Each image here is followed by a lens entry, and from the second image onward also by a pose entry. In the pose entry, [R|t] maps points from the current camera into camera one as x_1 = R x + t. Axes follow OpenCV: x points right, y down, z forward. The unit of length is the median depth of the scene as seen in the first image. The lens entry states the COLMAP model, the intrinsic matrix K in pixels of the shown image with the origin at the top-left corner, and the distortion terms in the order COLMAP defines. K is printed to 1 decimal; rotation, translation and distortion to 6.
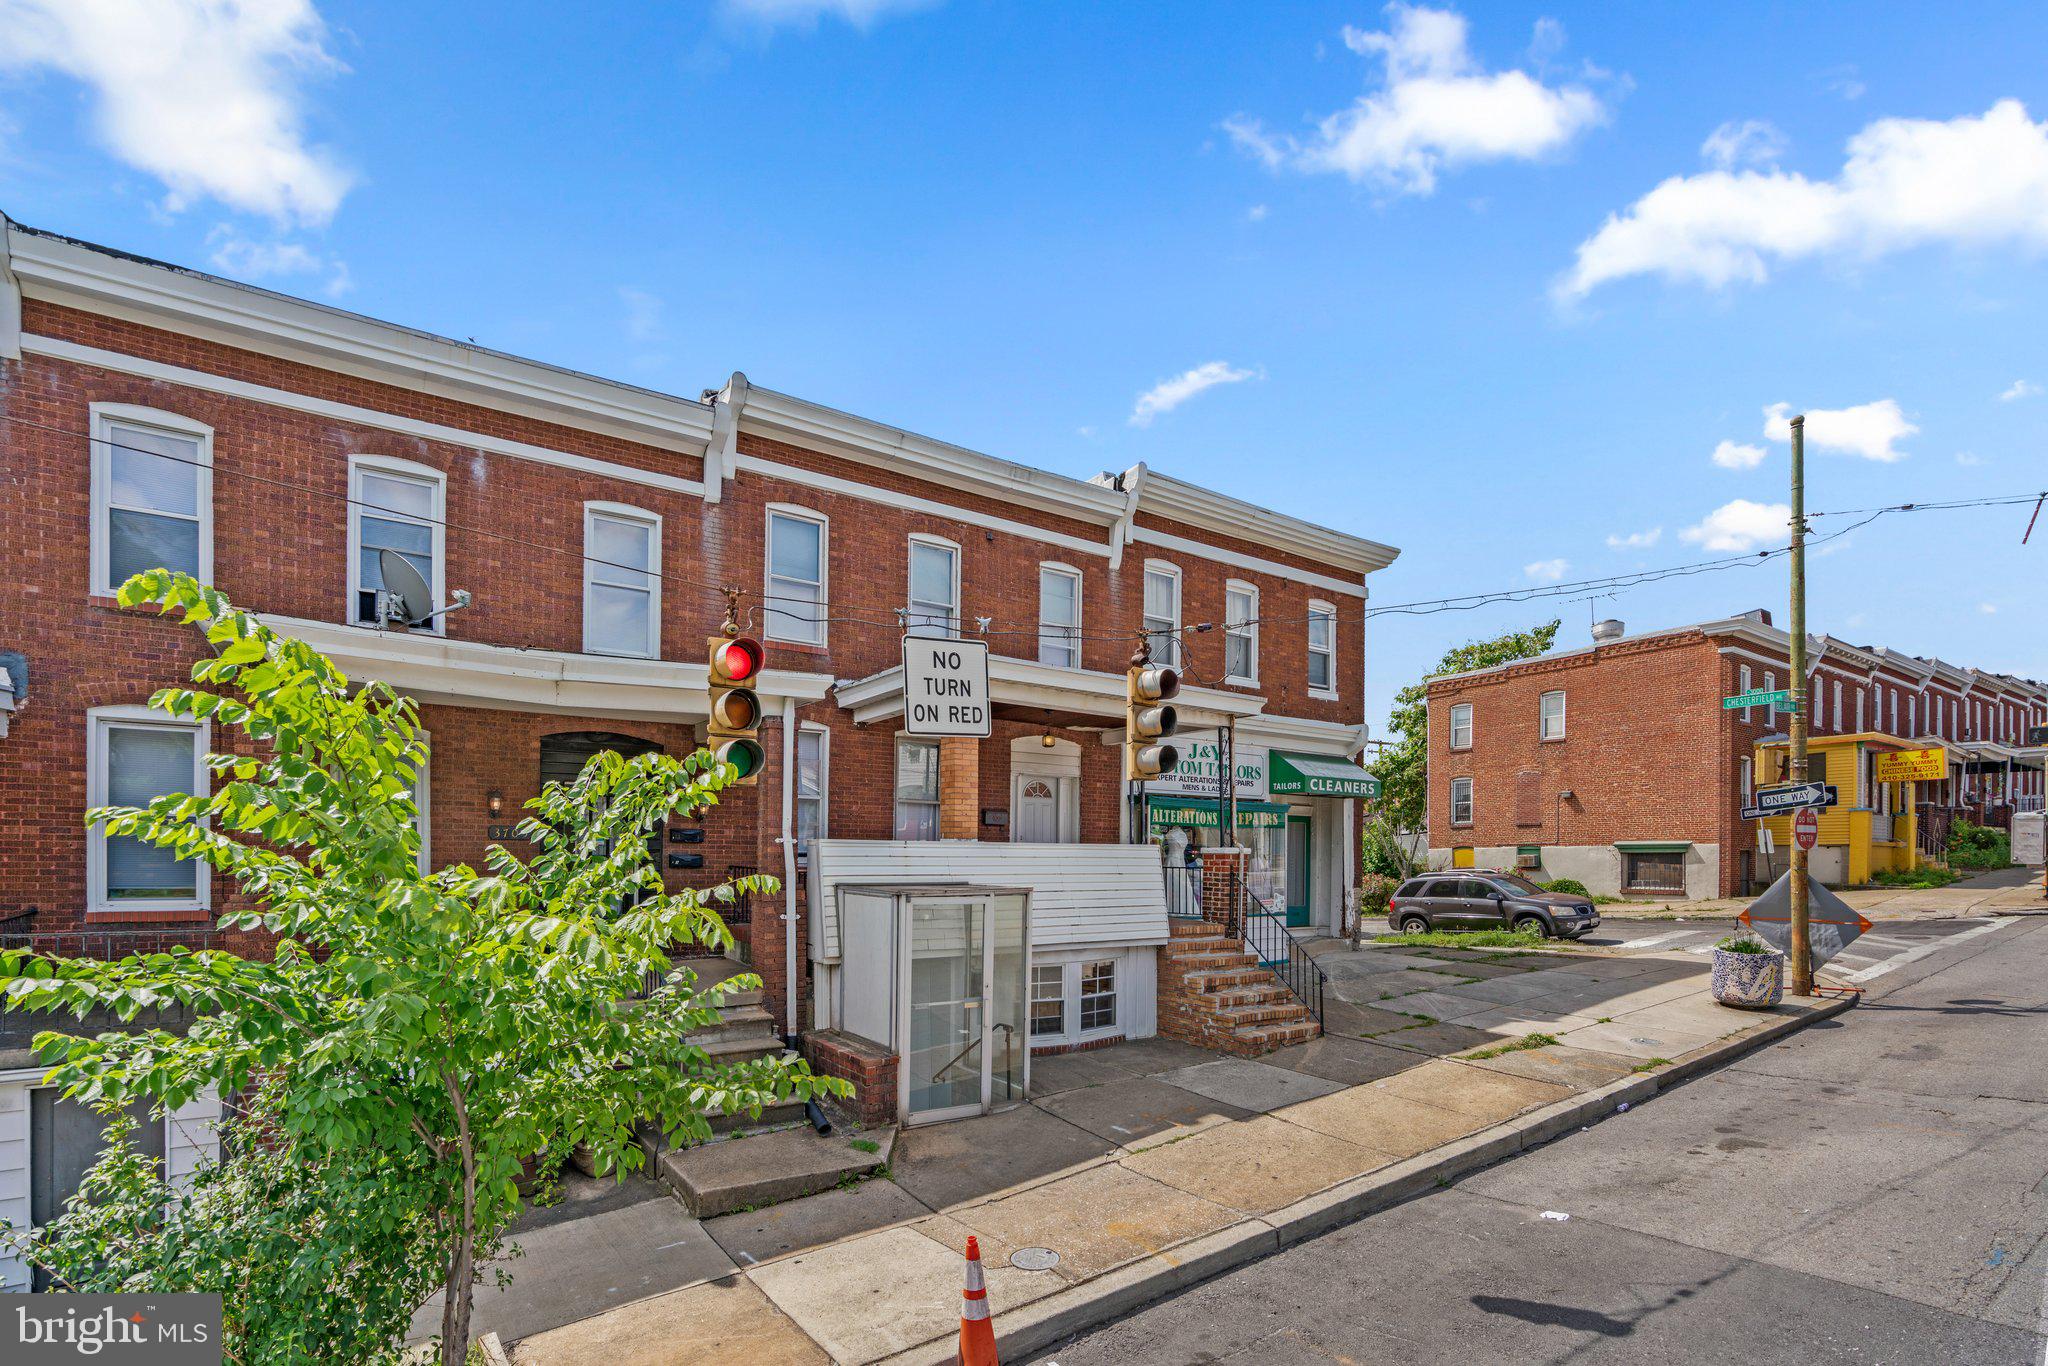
lens RADIAL K [[938.1, 0, 1026.8], [0, 938.1, 856.1], [0, 0, 1]] dist [-0.000864, 0.000233]
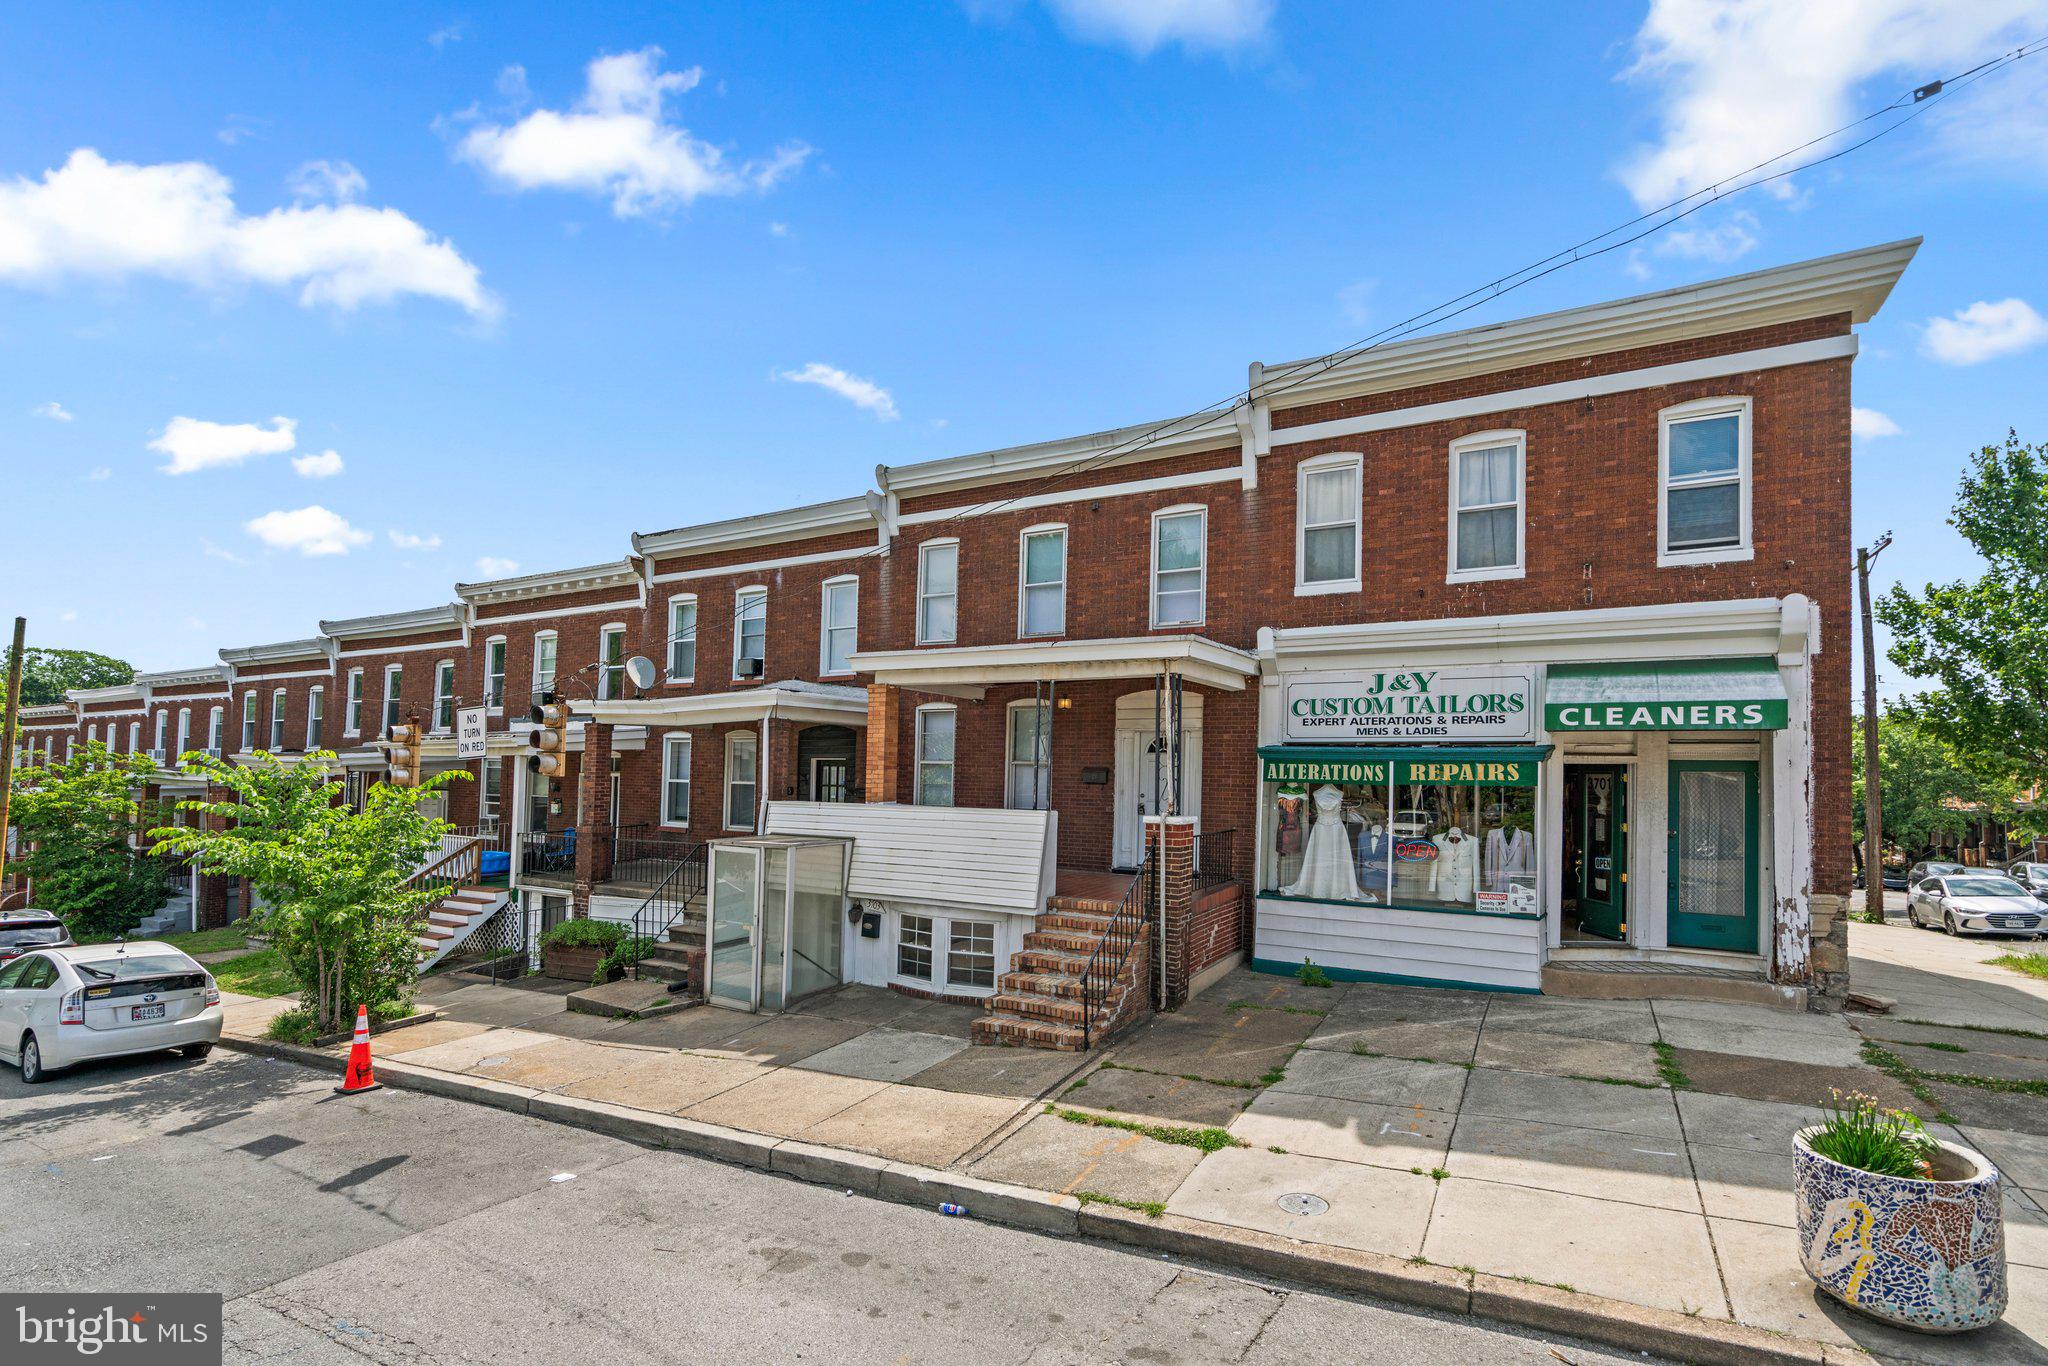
lens RADIAL K [[960.6, 0, 1029.5], [0, 960.6, 725.1], [0, 0, 1]] dist [-0.000820, -0.000145]
pose [[0.443161, -0.040990, -0.895505, 1.071591], [-0.007722, 0.998742, -0.049537, -0.053706], [0.896409, 0.028868, 0.442287, 0.573514]]
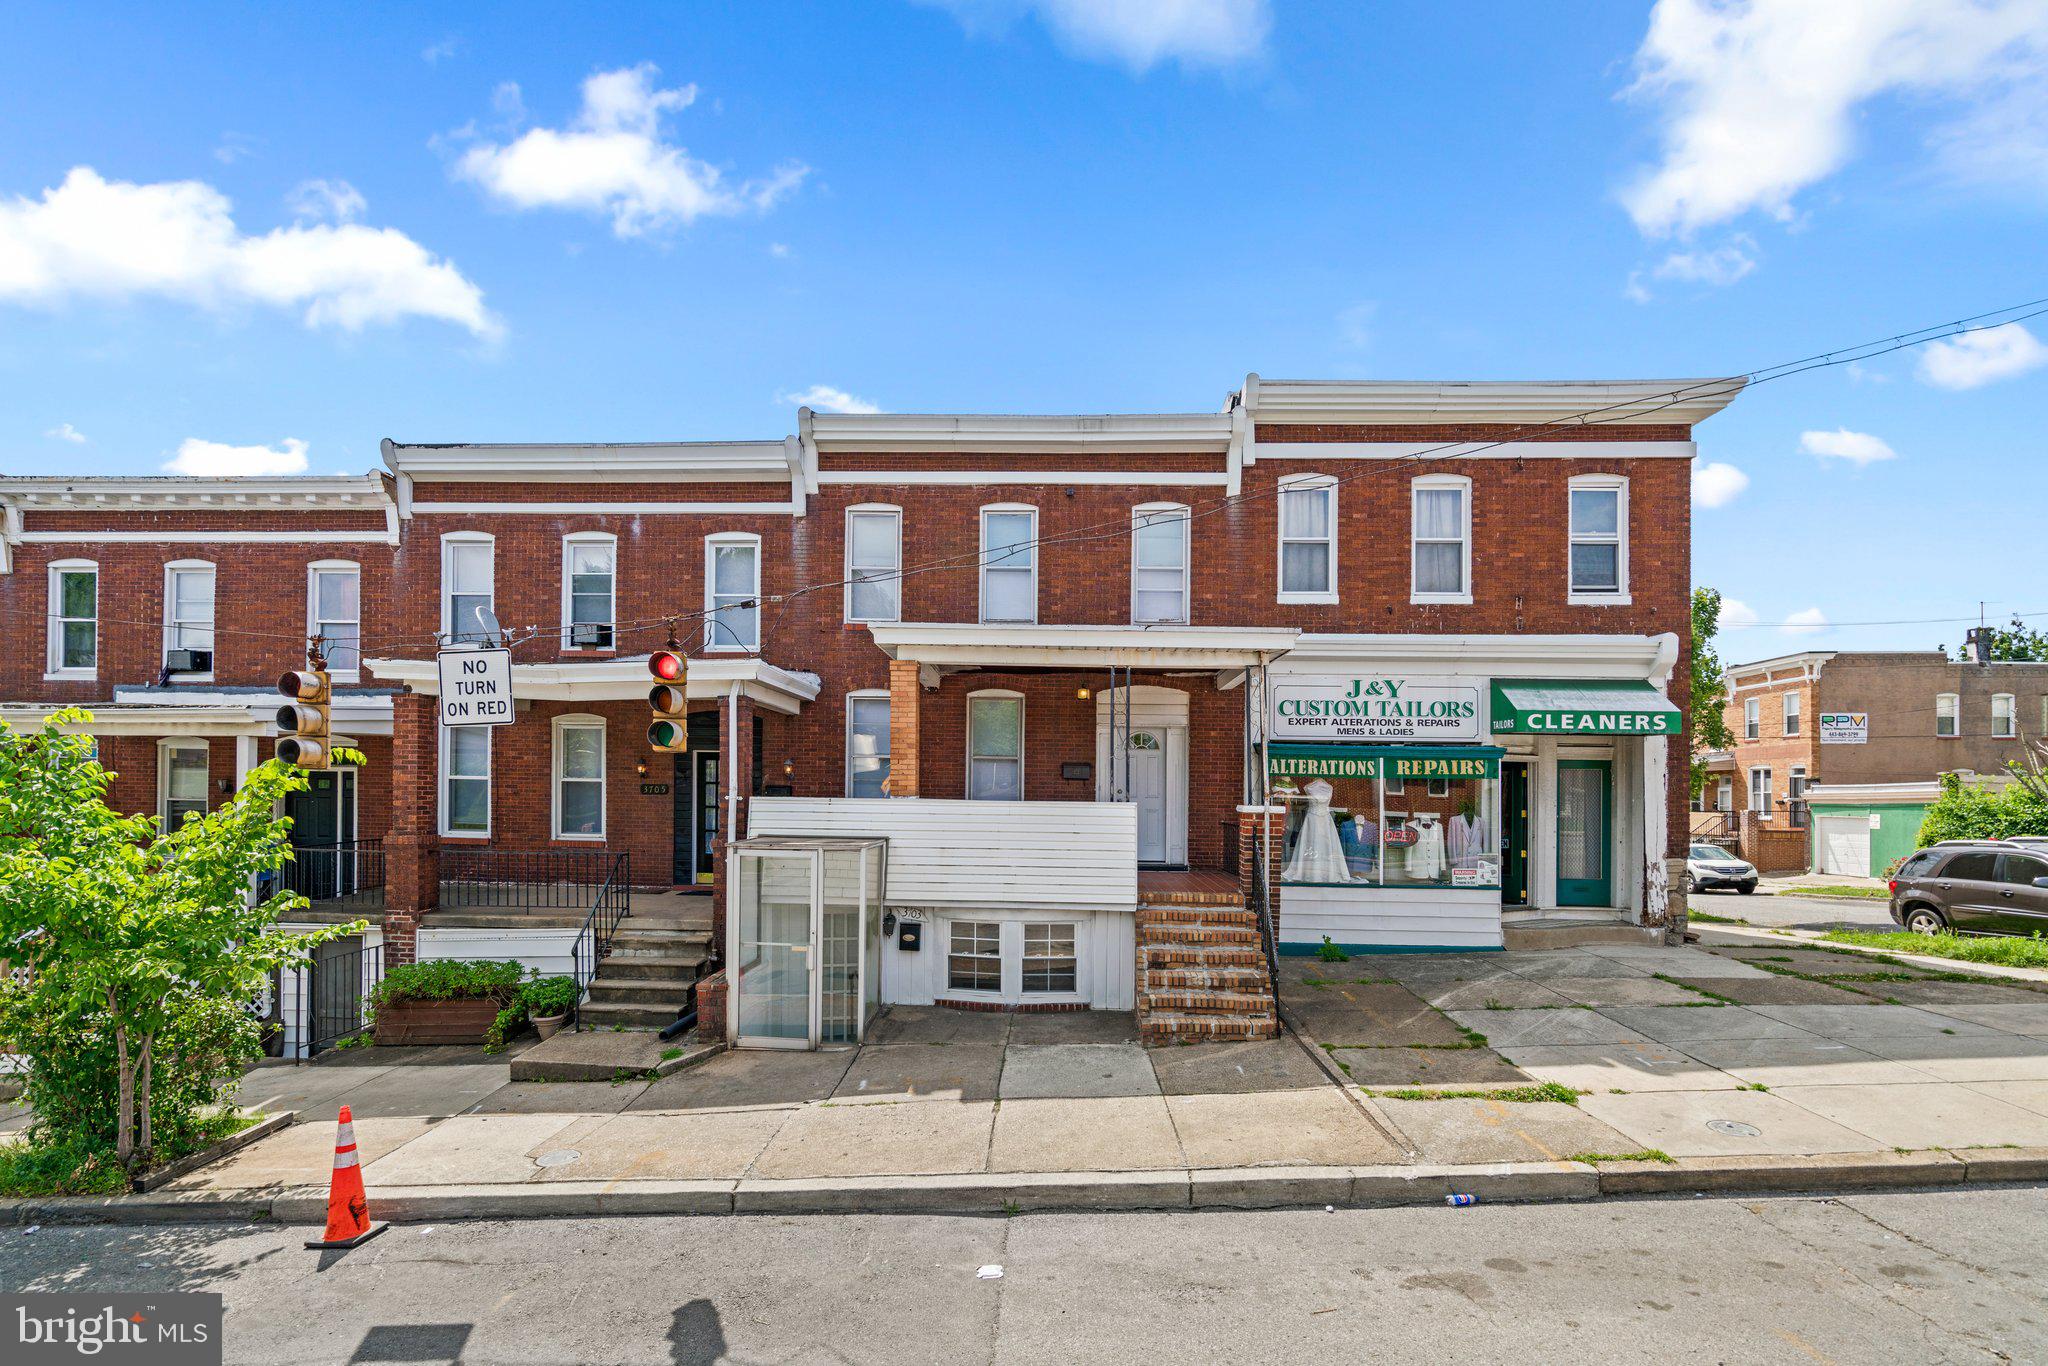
lens RADIAL K [[934.4, 0, 1021.0], [0, 934.4, 783.1], [0, 0, 1]] dist [-0.000728, -0.000486]
pose [[0.804928, -0.000212, -0.593372, 0.626171], [-0.008552, 0.999892, -0.011957, -0.020020], [0.593310, 0.014699, 0.804840, 0.205083]]
